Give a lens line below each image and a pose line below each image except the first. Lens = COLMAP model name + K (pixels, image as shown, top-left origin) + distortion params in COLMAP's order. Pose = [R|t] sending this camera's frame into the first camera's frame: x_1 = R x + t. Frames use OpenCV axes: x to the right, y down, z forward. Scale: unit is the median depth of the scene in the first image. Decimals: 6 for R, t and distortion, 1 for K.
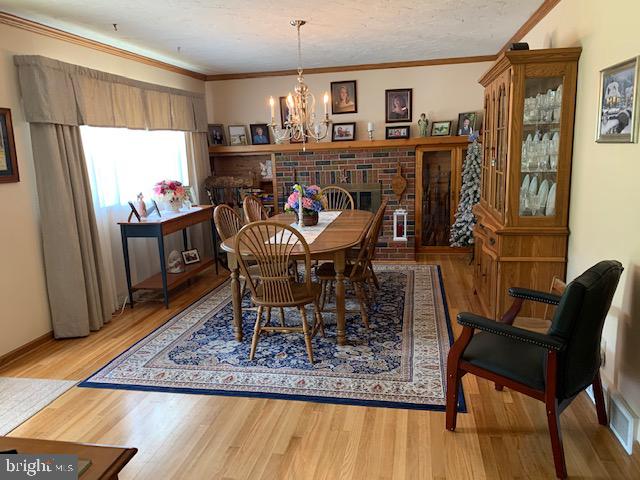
lens RADIAL K [[495.9, 0, 320.5], [0, 495.9, 243.3], [0, 0, 1]] dist [0.079115, -0.107790]
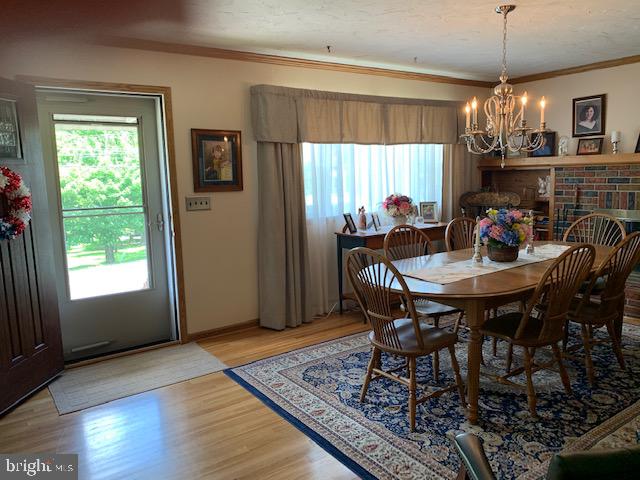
lens RADIAL K [[495.9, 0, 320.5], [0, 495.9, 243.3], [0, 0, 1]] dist [0.079115, -0.107790]
pose [[0.722023, 0.121462, -0.681124, 0.323461], [-0.131675, 0.990600, 0.037068, -0.059235], [0.679224, 0.062923, 0.731229, 0.230929]]
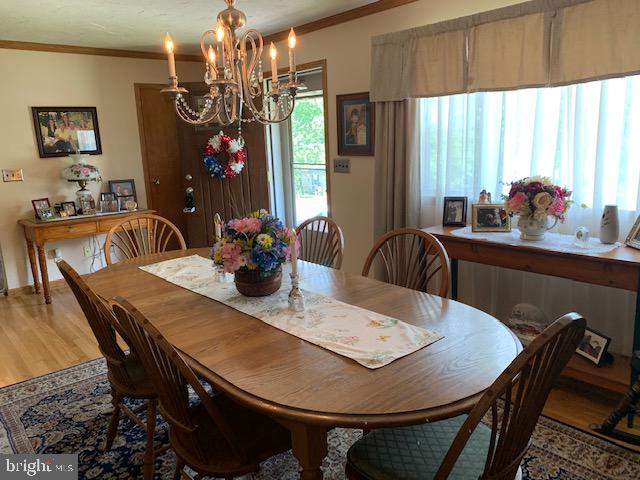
lens RADIAL K [[495.9, 0, 320.5], [0, 495.9, 243.3], [0, 0, 1]] dist [0.079115, -0.107790]
pose [[-0.624119, 0.220580, -0.749546, 0.325514], [-0.089349, 0.932880, 0.348930, -0.284657], [0.776204, 0.284745, -0.562520, 1.411233]]
